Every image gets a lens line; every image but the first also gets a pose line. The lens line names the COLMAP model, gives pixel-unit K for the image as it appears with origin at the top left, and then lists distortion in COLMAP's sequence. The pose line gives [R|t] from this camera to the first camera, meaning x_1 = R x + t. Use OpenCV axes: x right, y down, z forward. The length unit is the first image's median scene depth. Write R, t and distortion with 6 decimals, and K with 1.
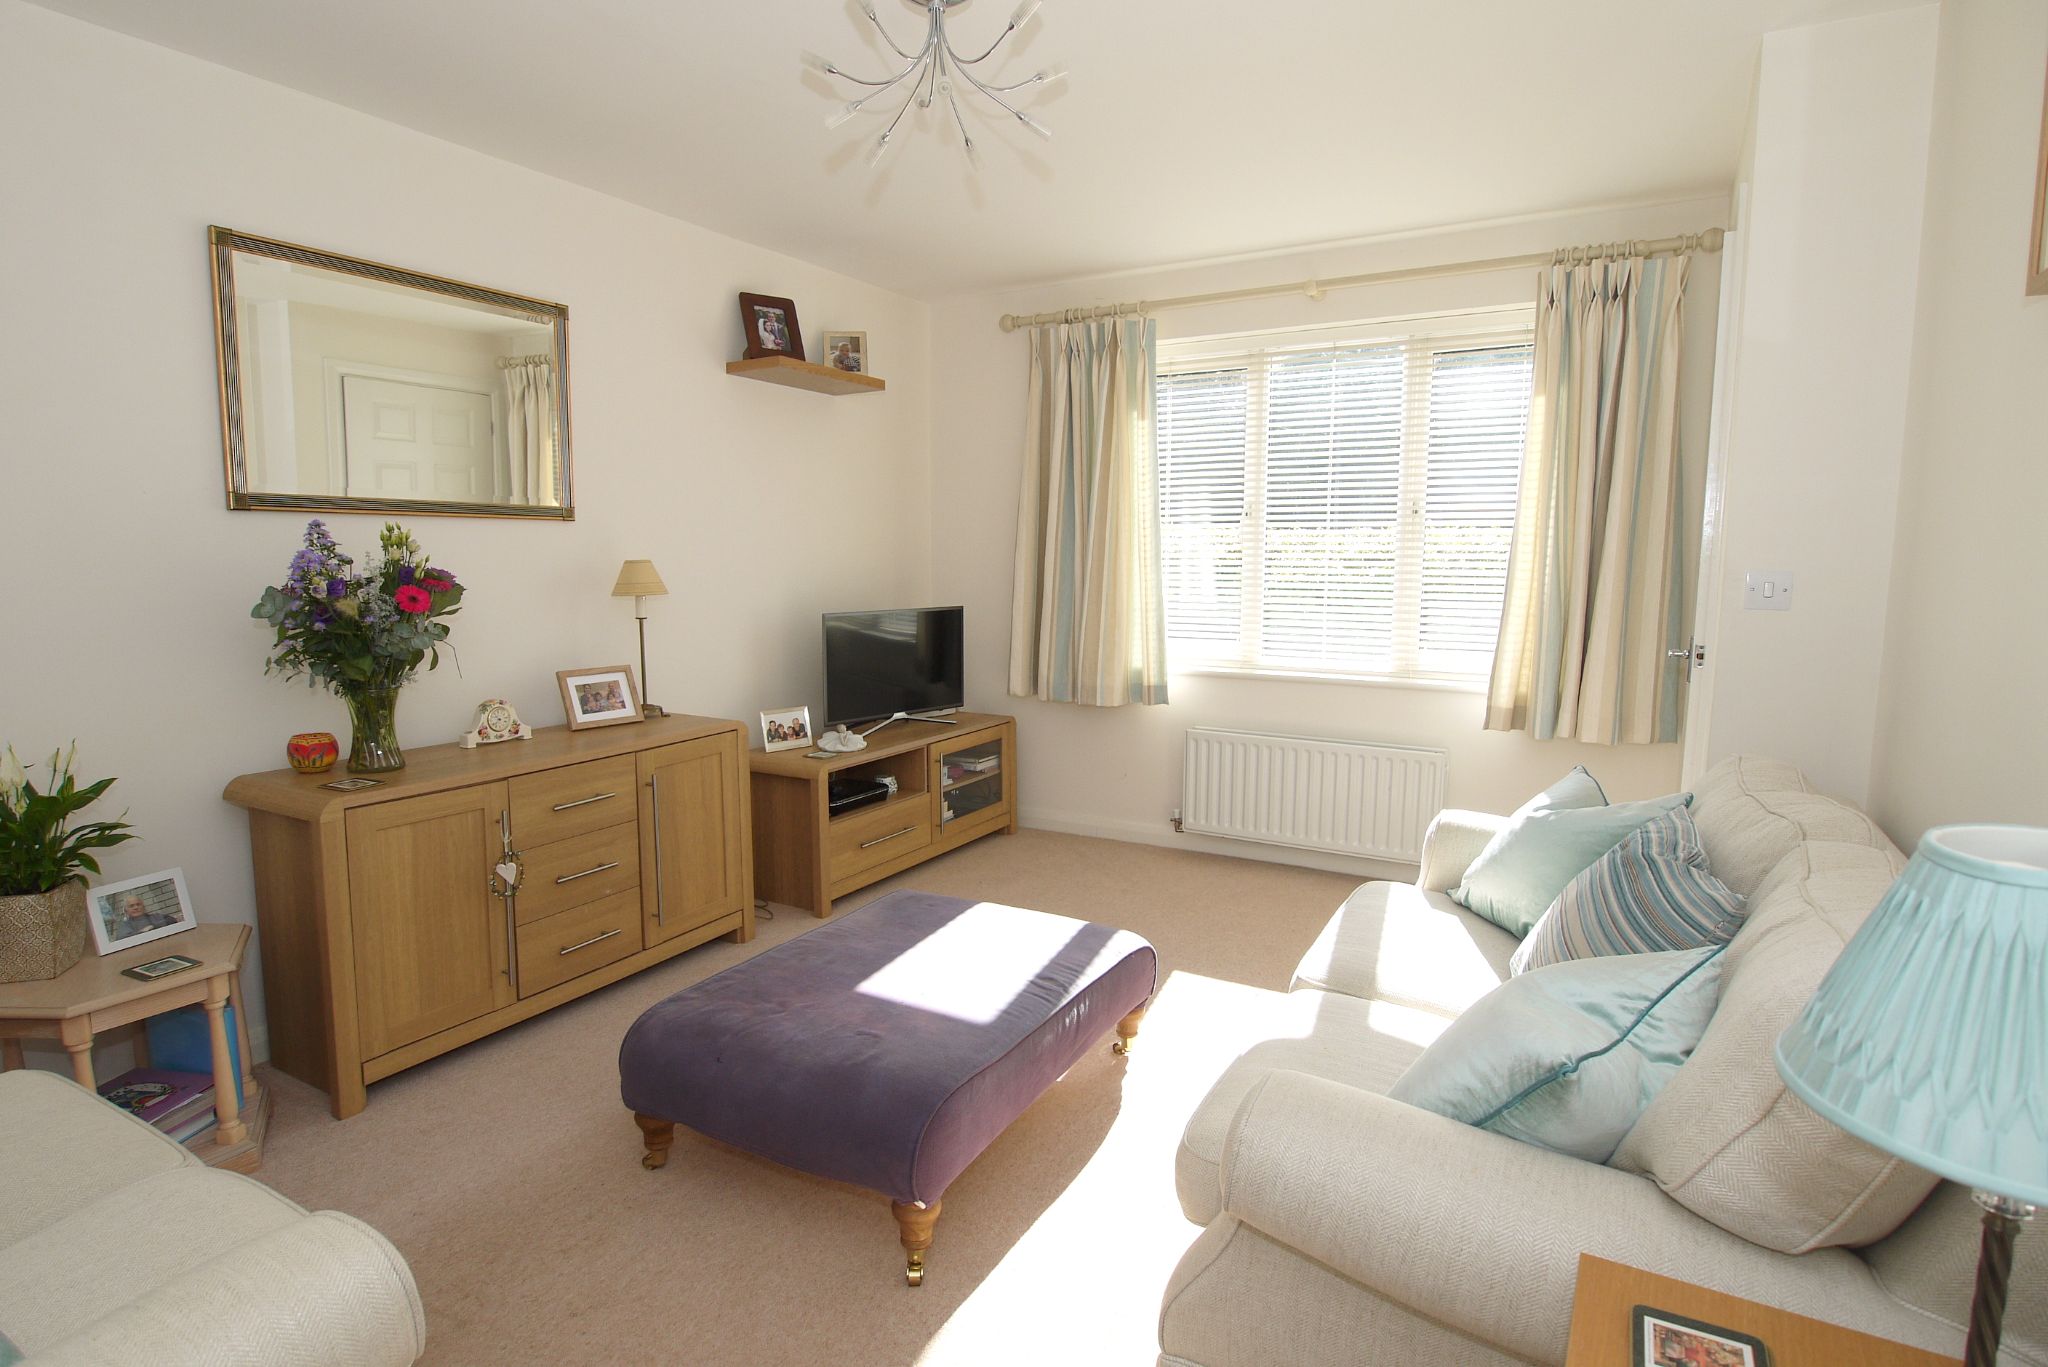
lens RADIAL K [[1111.6, 0, 1024.0], [0, 1111.6, 683.5], [0, 0, 1]] dist [-0.004624, -0.001472]
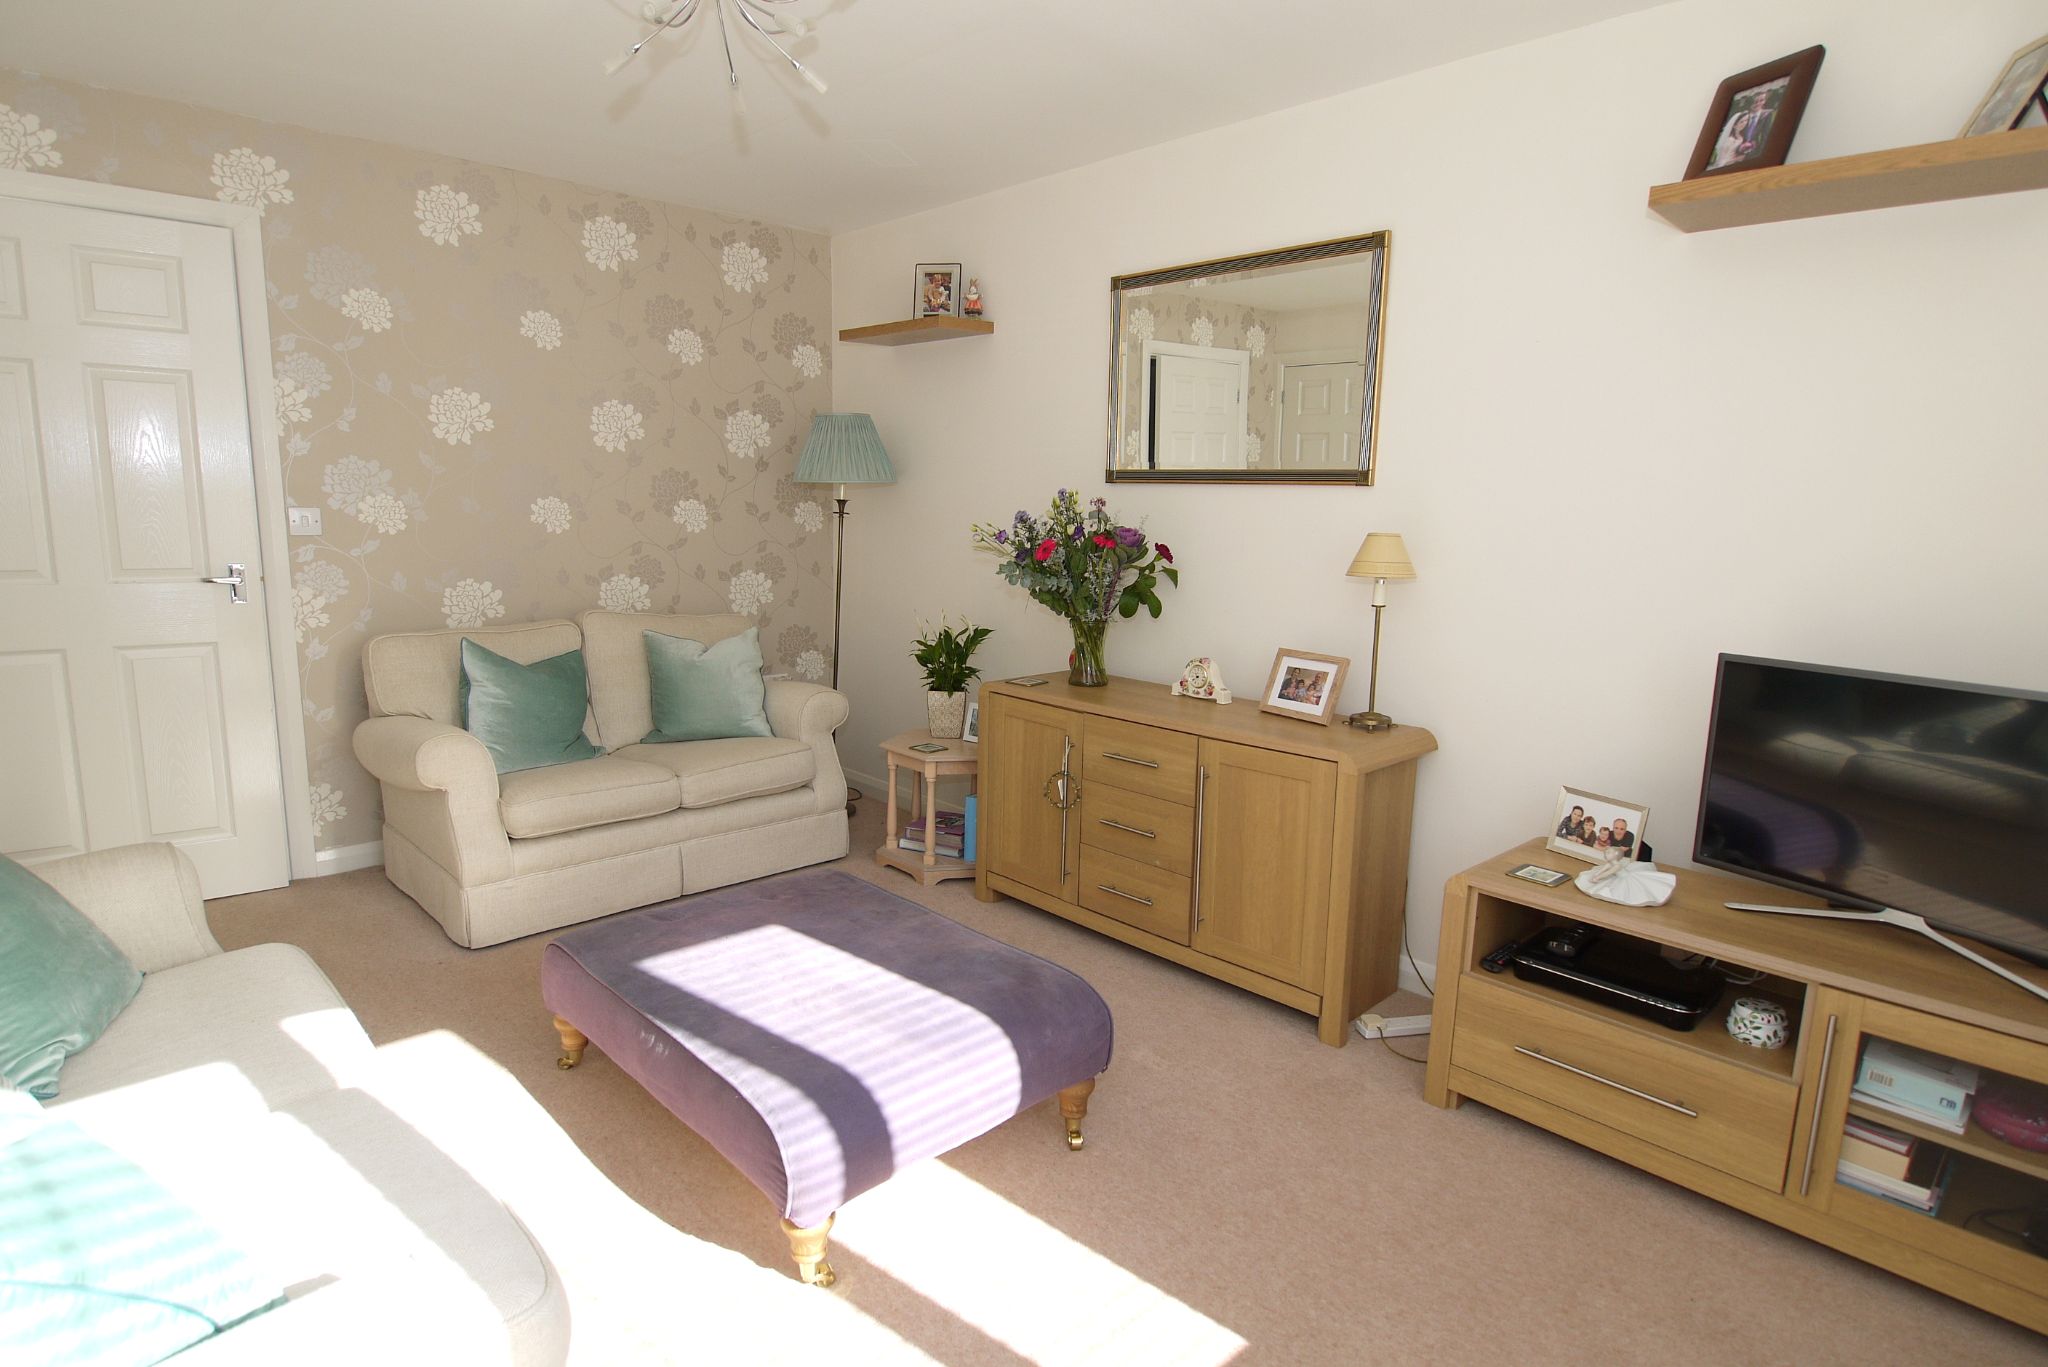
lens RADIAL K [[1111.6, 0, 1024.0], [0, 1111.6, 683.5], [0, 0, 1]] dist [-0.004624, -0.001472]
pose [[-0.306881, 0.147522, -0.940245, 0.530743], [-0.134659, 0.971246, 0.196336, -0.136086], [0.942174, 0.186864, -0.278192, 1.059567]]
